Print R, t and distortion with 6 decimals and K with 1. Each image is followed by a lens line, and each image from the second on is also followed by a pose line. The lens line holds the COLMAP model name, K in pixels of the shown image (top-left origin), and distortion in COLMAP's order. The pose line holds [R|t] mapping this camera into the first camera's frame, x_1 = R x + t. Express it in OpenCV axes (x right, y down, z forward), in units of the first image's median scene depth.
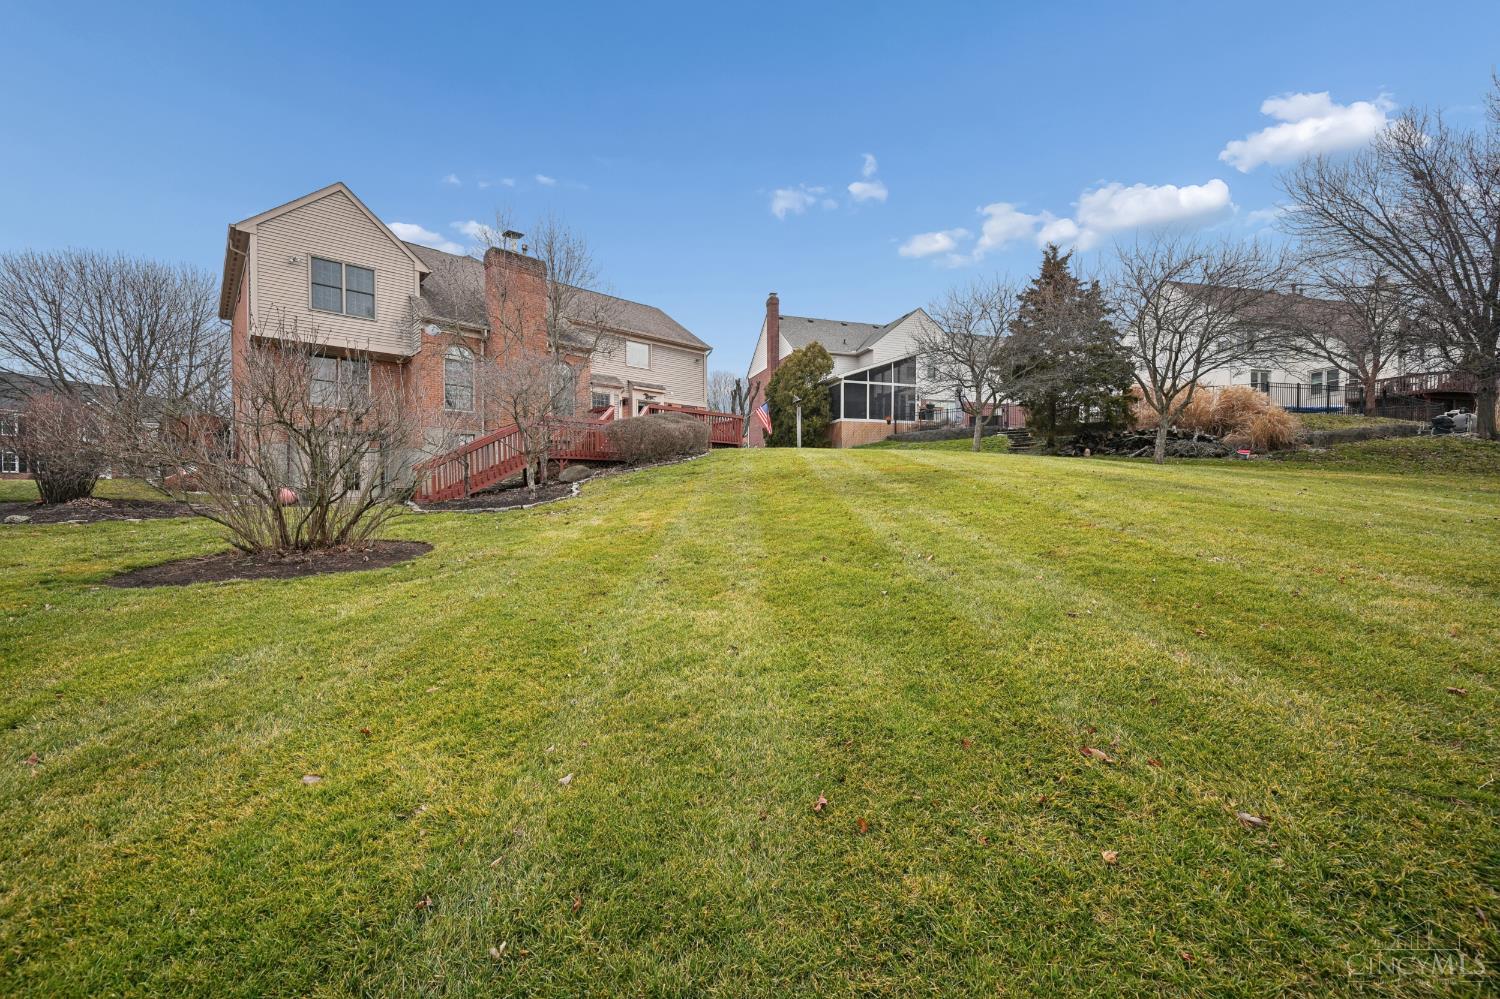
lens RADIAL K [[602.4, 0, 751.5], [0, 602.4, 486.6], [0, 0, 1]] dist [-0.000715, -0.000139]
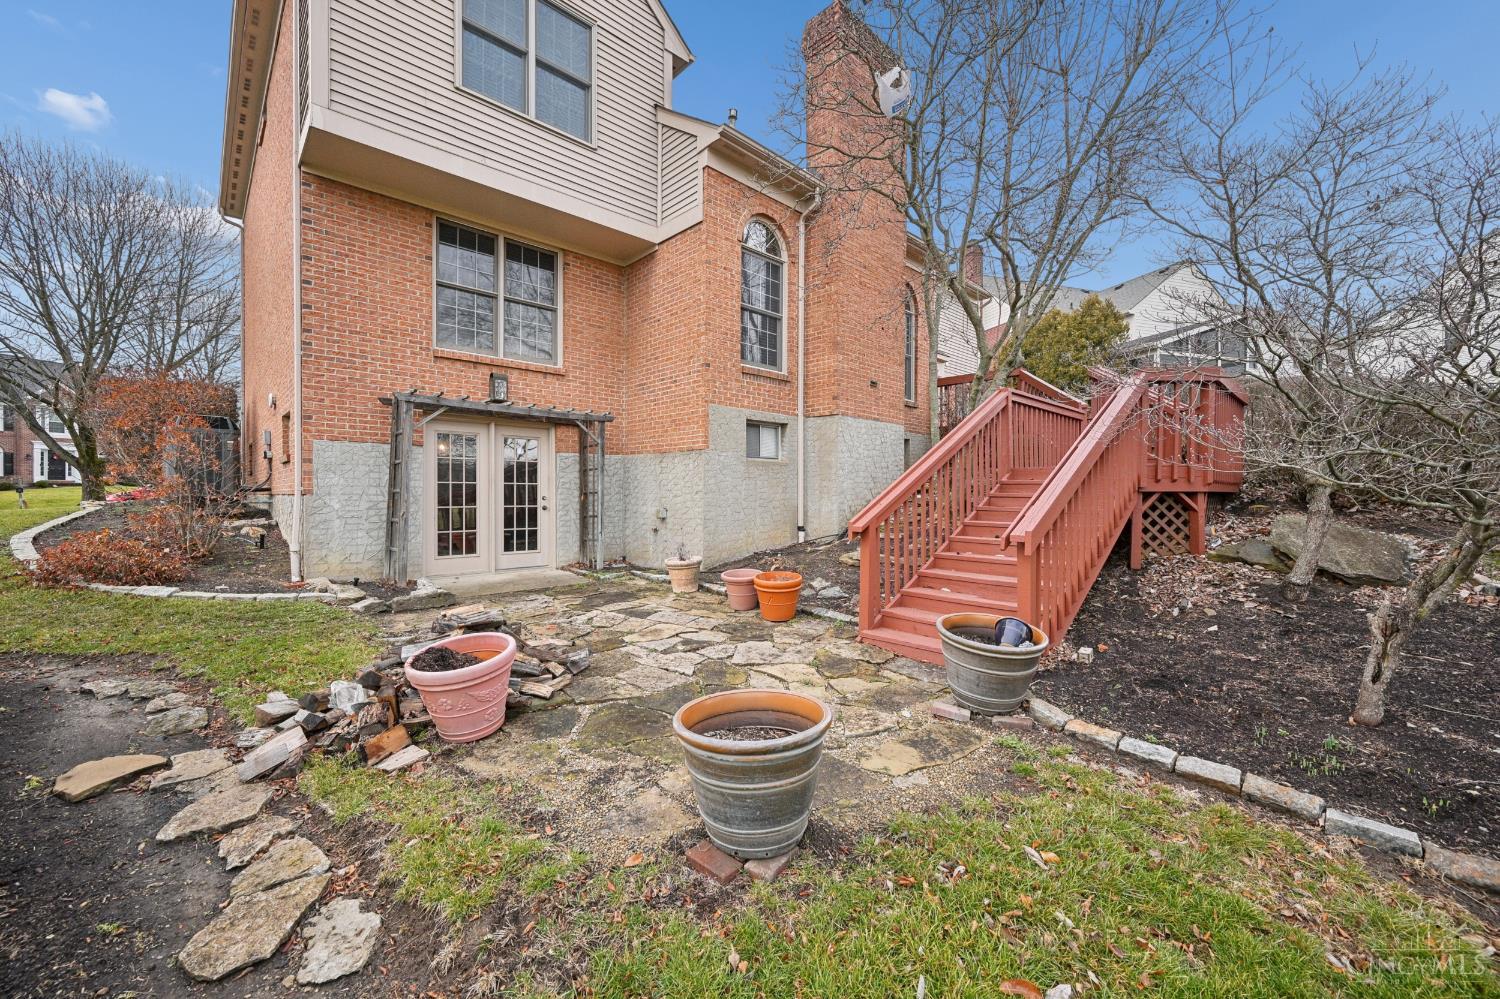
lens RADIAL K [[605.1, 0, 750.0], [0, 605.1, 499.5], [0, 0, 1]] dist [-0.000313, -0.000086]
pose [[0.999969, 0.006424, -0.004575, -0.487996], [-0.006306, 0.999660, 0.025319, -0.041390], [0.004736, -0.025289, 0.999669, 0.546054]]
